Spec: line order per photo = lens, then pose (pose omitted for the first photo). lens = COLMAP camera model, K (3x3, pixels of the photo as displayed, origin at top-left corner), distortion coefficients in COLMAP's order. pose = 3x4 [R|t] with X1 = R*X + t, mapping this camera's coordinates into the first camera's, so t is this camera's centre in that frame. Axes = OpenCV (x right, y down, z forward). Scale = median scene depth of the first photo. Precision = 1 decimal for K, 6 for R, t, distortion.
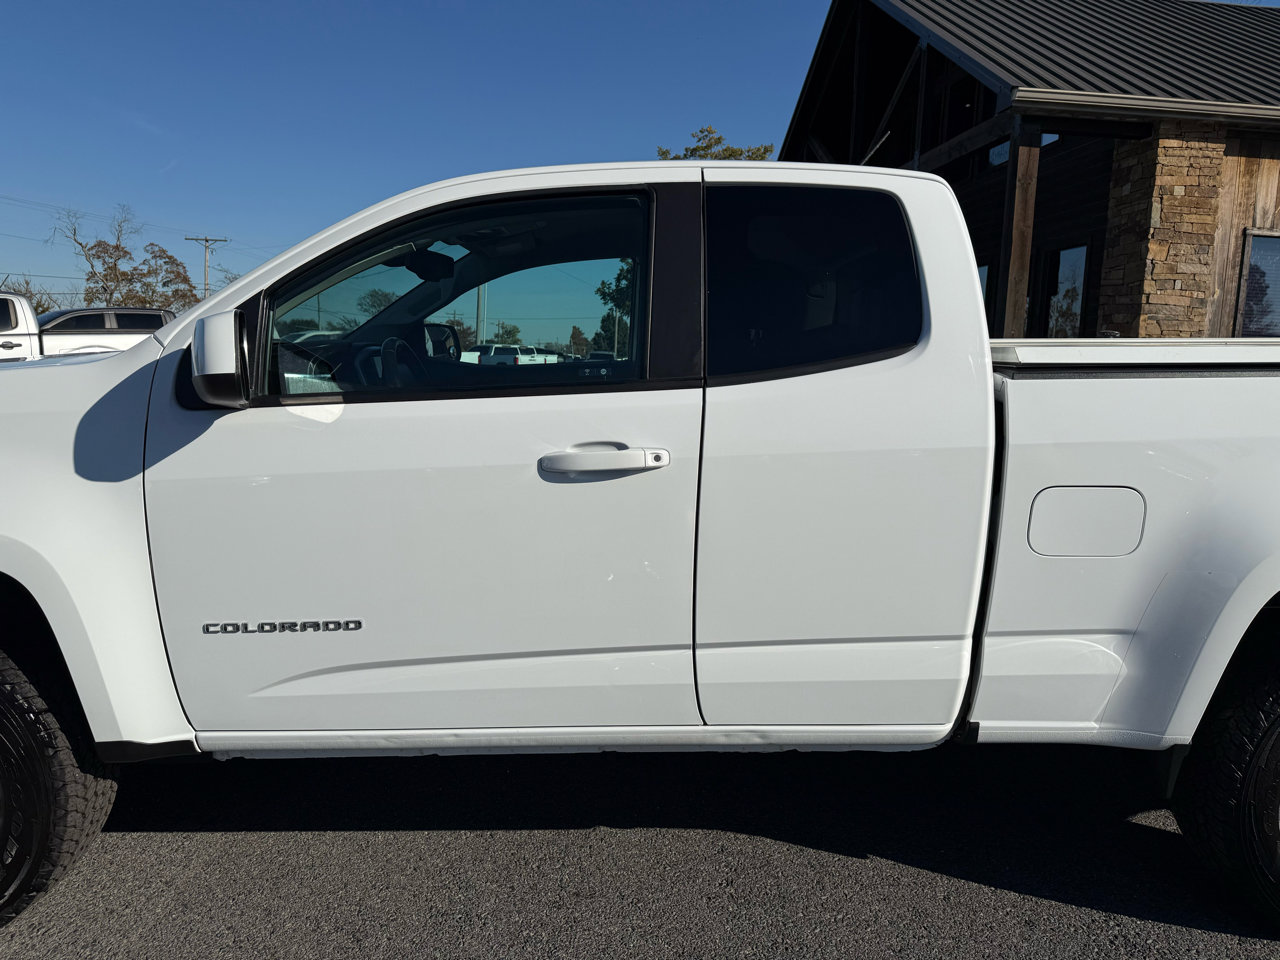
lens RADIAL K [[900.2, 0, 652.7], [0, 900.2, 474.2], [0, 0, 1]] dist [0.029046, -0.034523]
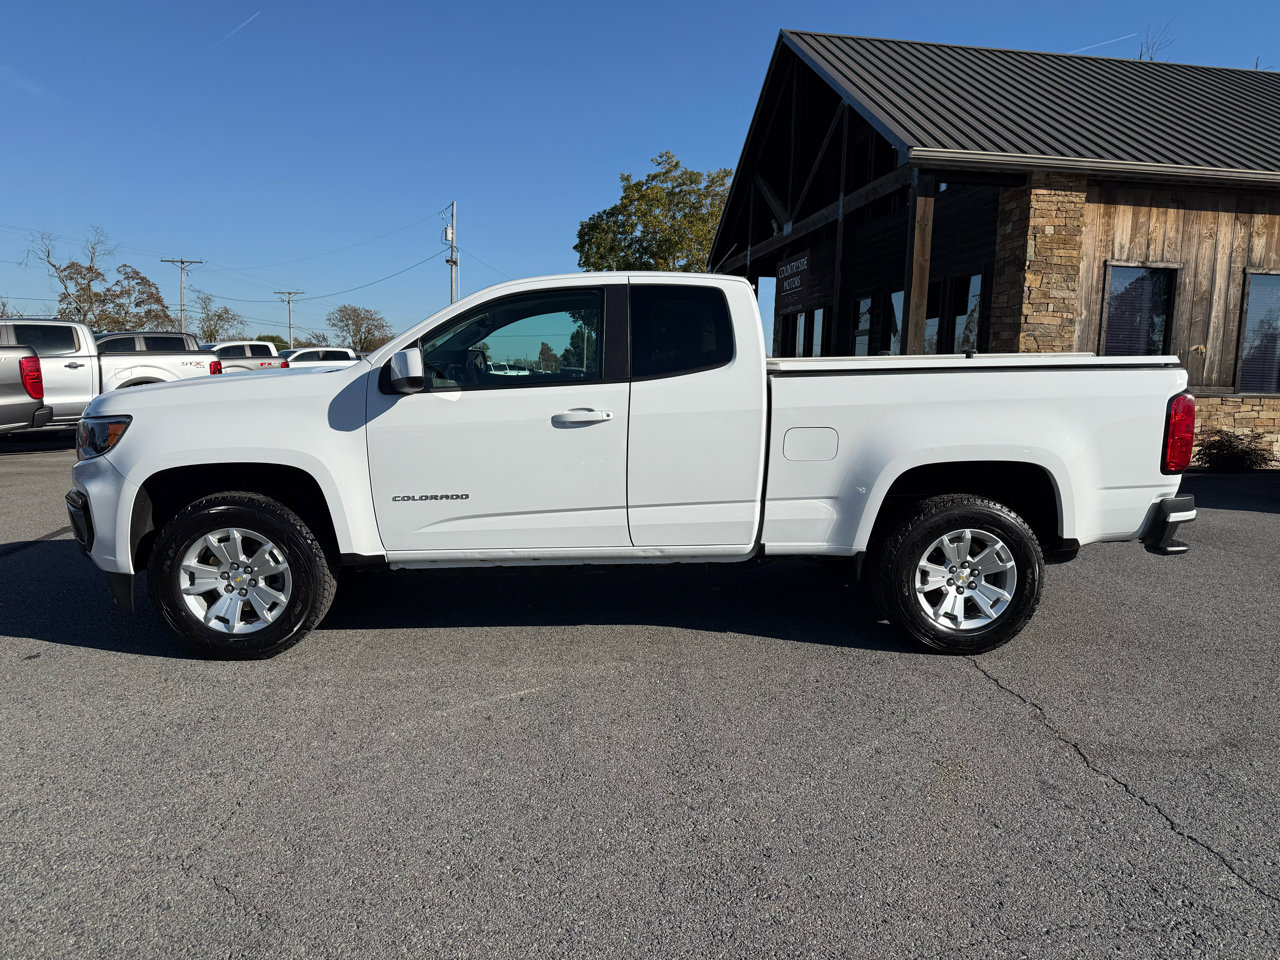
lens RADIAL K [[894.9, 0, 645.5], [0, 894.9, 479.5], [0, 0, 1]] dist [0.028942, -0.040987]
pose [[0.999599, -0.012049, 0.025609, 0.006265], [0.012306, 0.999875, -0.009878, 0.025737], [-0.025487, 0.010190, 0.999623, -0.184566]]
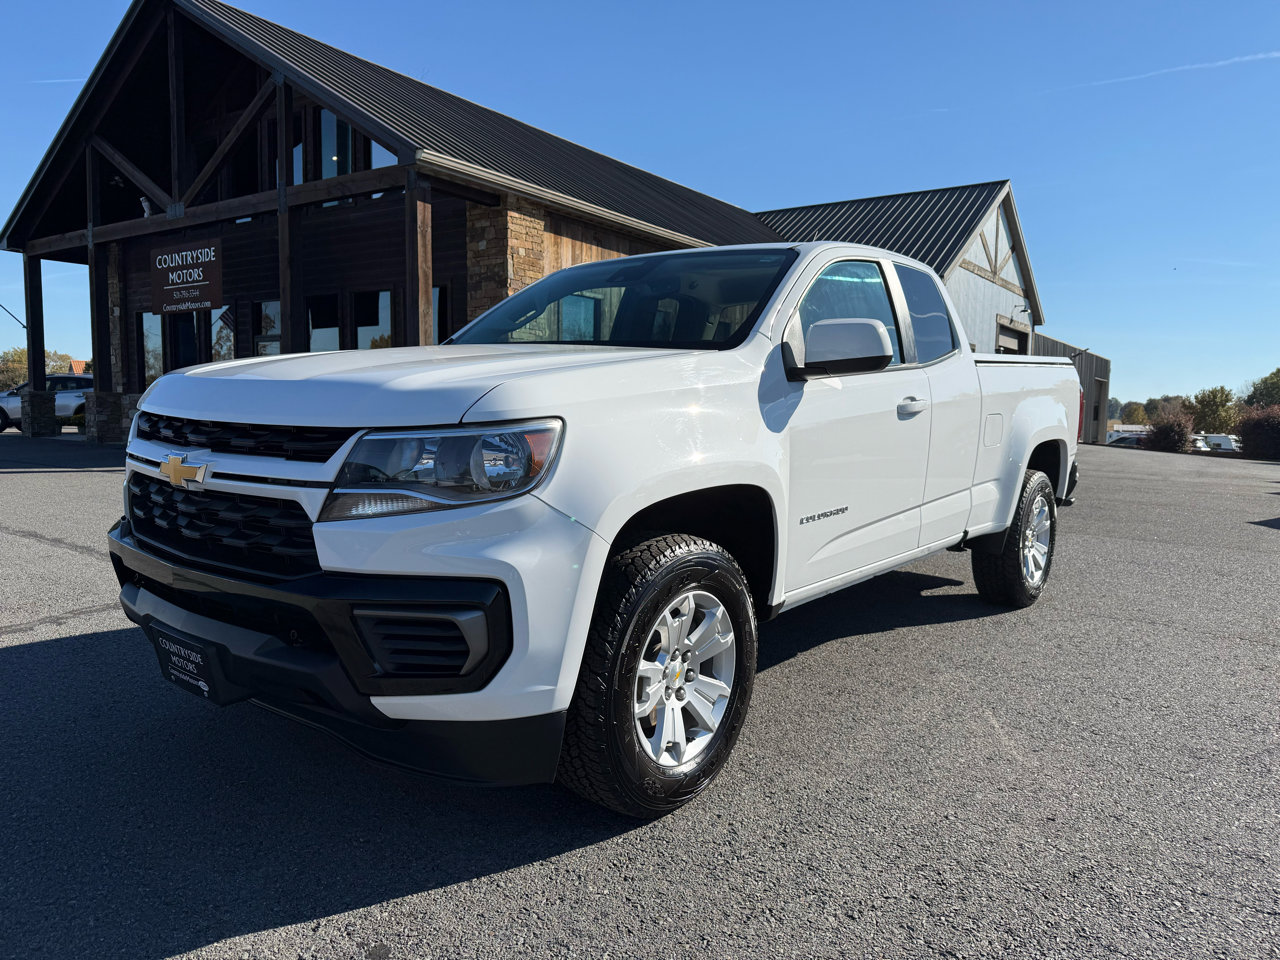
lens RADIAL K [[896.0, 0, 640.0], [0, 896.0, 480.0], [0, 0, 1]] dist [0.121218, -0.159255]
pose [[0.656465, -0.083771, 0.749691, -0.313115], [0.103768, 0.994395, 0.020250, 0.006513], [-0.747186, 0.064500, 0.661478, 0.028922]]
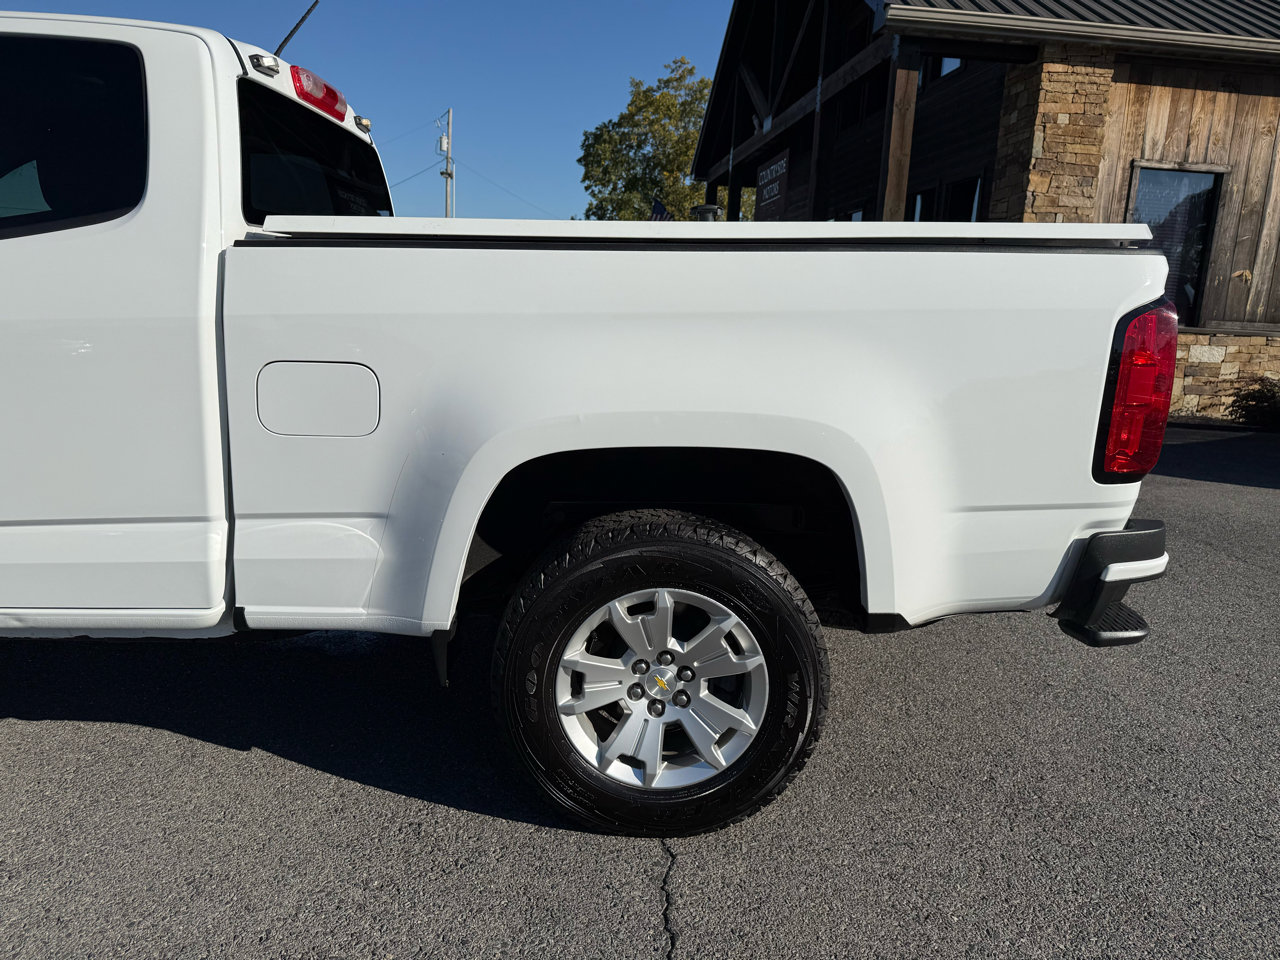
lens RADIAL K [[913.6, 0, 646.3], [0, 913.6, 484.9], [0, 0, 1]] dist [0.000997, -0.000982]
pose [[0.999930, 0.011831, -0.000157, 0.142355], [-0.011791, 0.997455, 0.070316, 0.011918], [0.000988, -0.070309, 0.997525, 0.003175]]
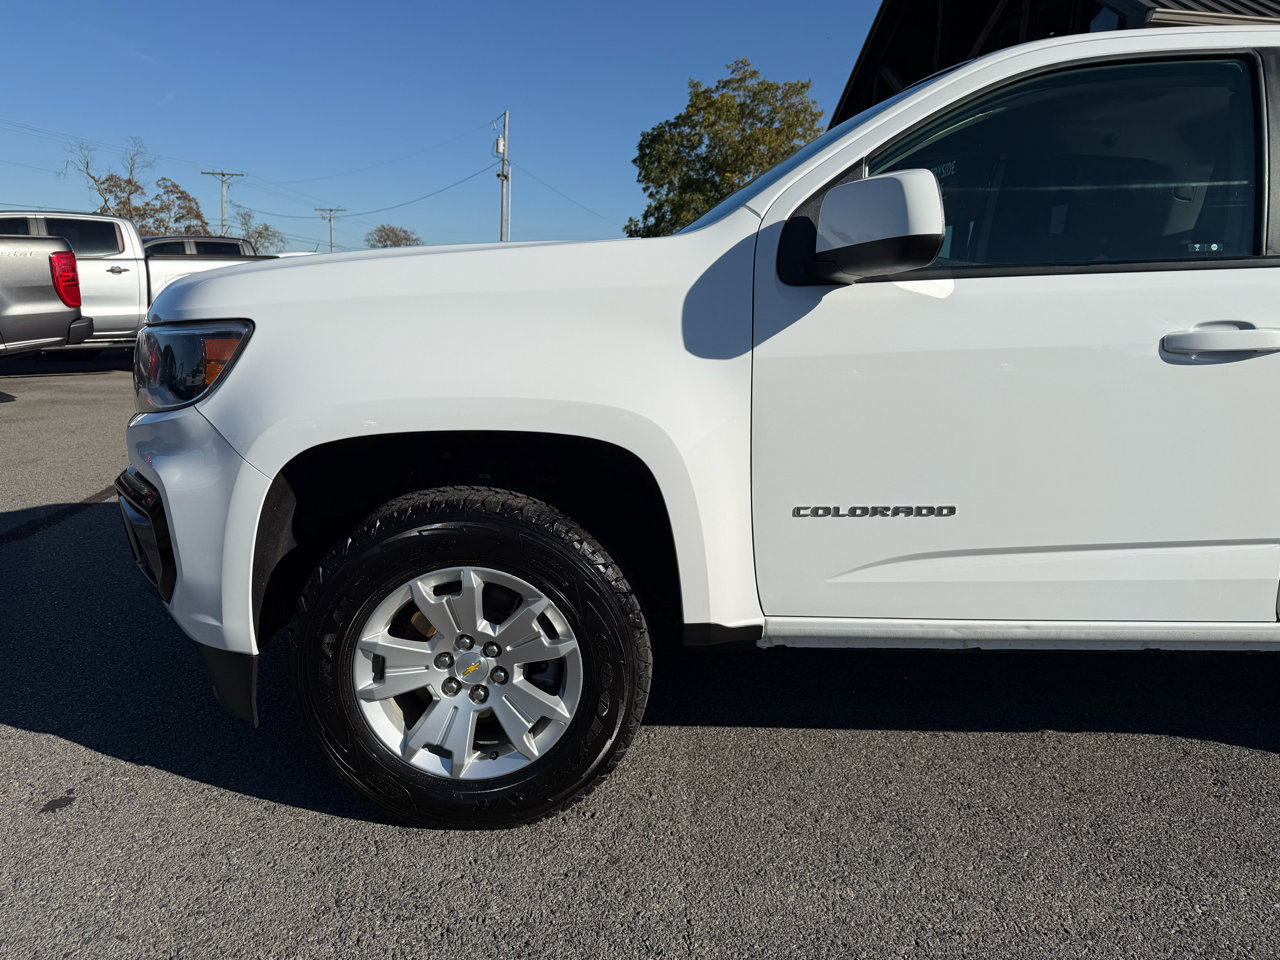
lens RADIAL K [[904.1, 0, 637.8], [0, 904.1, 473.9], [0, 0, 1]] dist [0.042278, -0.048210]
pose [[0.999682, 0.011304, -0.022550, -0.109288], [-0.009906, 0.998081, 0.061130, 0.012099], [0.023198, -0.060887, 0.997875, 0.003436]]
